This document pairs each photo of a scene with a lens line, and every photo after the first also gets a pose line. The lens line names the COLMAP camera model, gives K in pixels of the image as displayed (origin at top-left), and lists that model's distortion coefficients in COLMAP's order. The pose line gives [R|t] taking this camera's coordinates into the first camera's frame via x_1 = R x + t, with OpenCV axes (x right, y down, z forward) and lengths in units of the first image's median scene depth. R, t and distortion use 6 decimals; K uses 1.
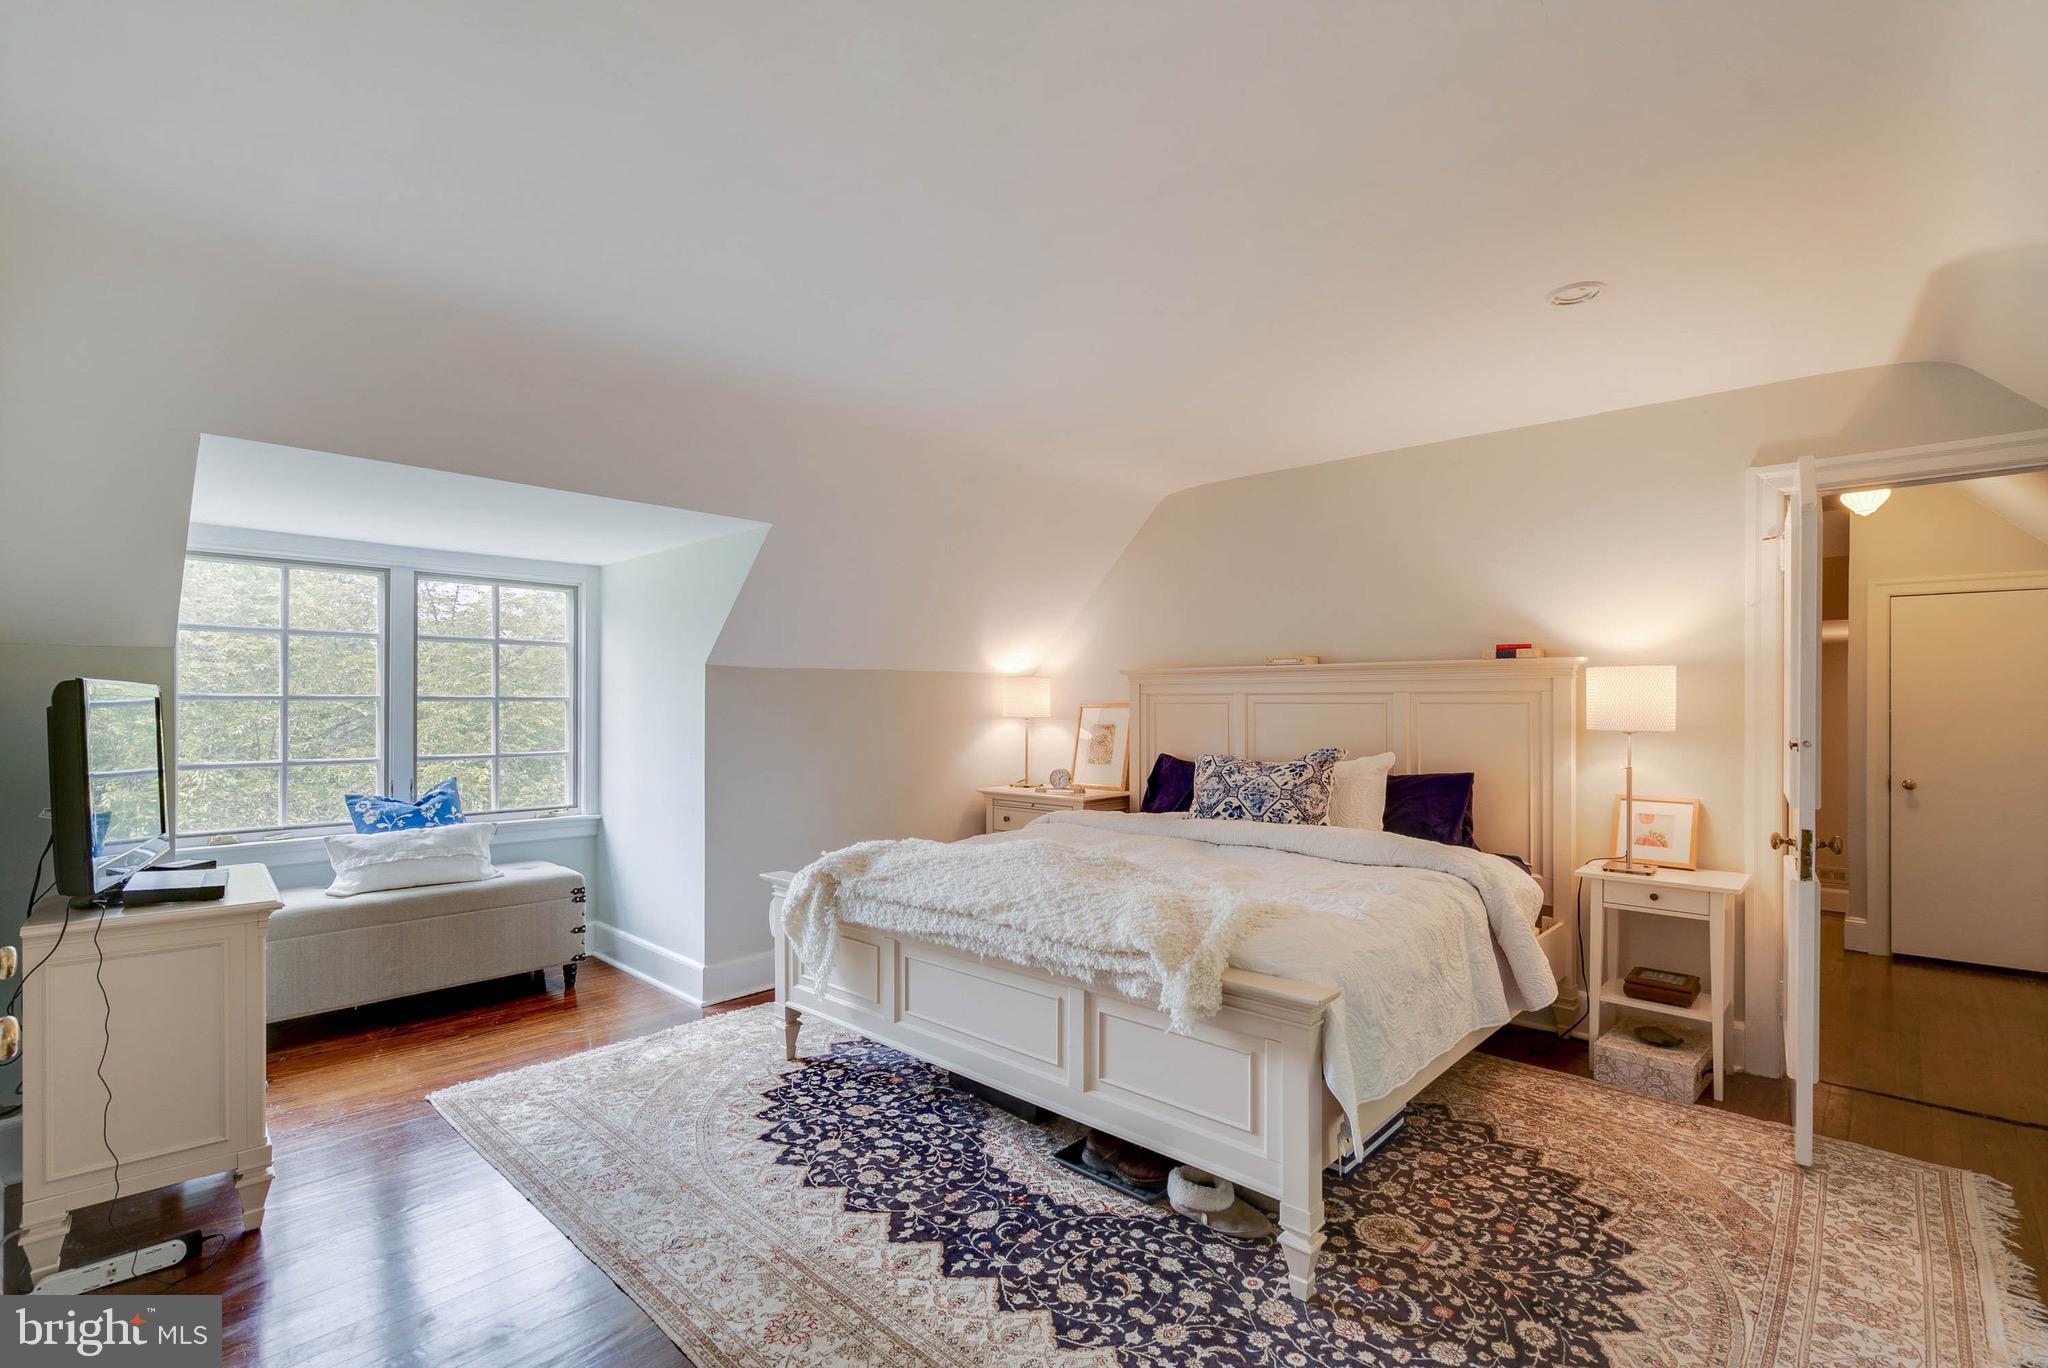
lens RADIAL K [[933.0, 0, 1013.2], [0, 933.0, 696.7], [0, 0, 1]] dist [-0.005361, 0.002685]
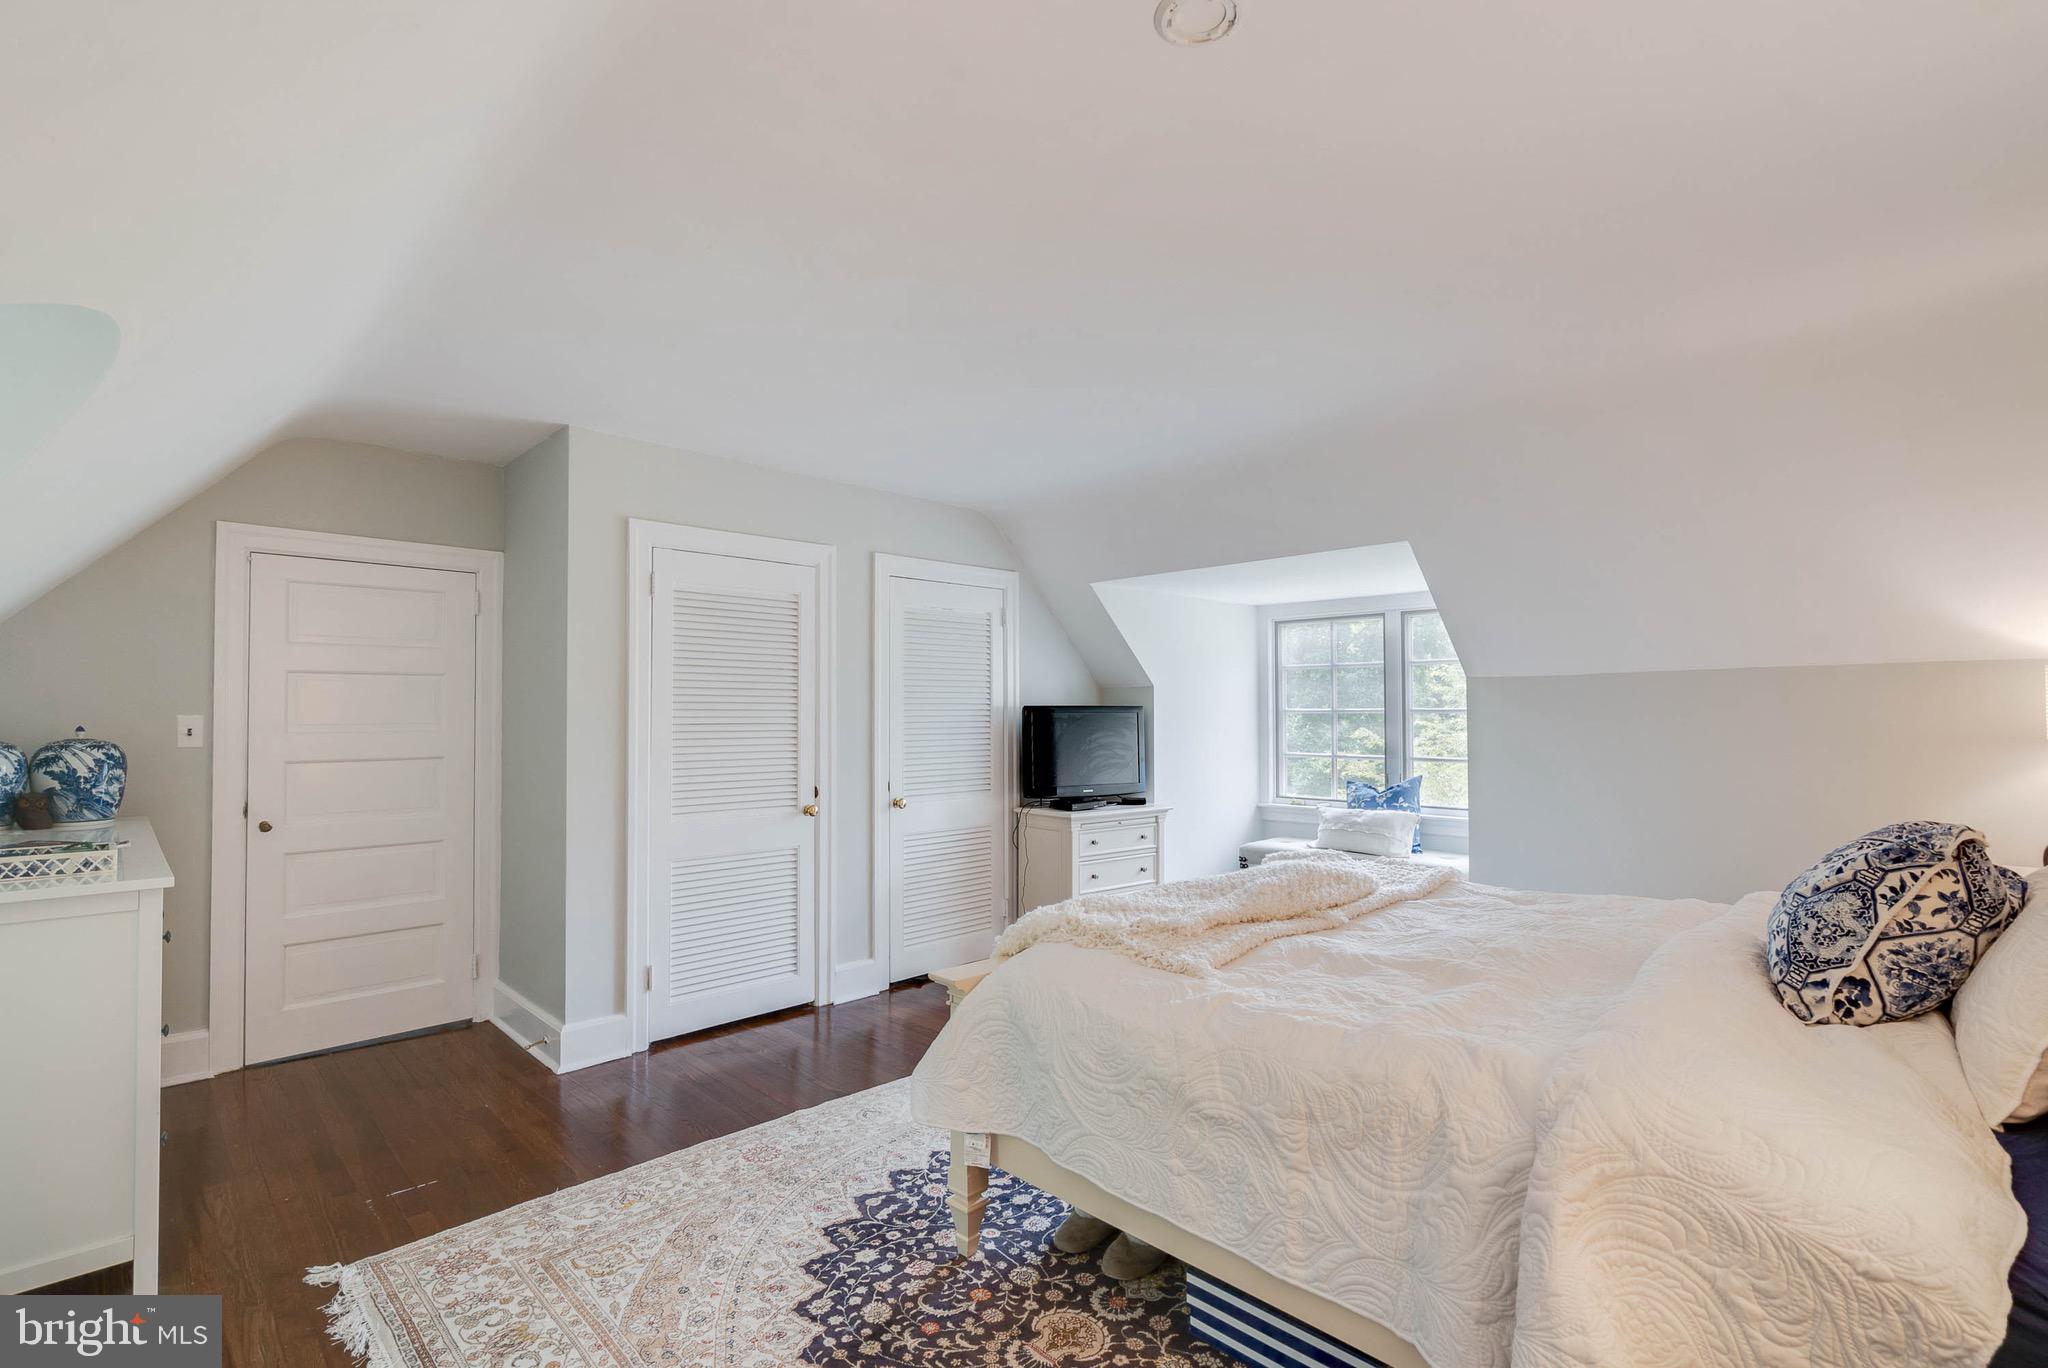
lens RADIAL K [[933.0, 0, 1015.3], [0, 933.0, 688.0], [0, 0, 1]] dist [-0.005361, 0.002685]
pose [[-0.034670, -0.022092, -0.999155, 1.377446], [0.007901, 0.999718, -0.022378, -0.010764], [0.999368, -0.008670, -0.034486, 1.050186]]
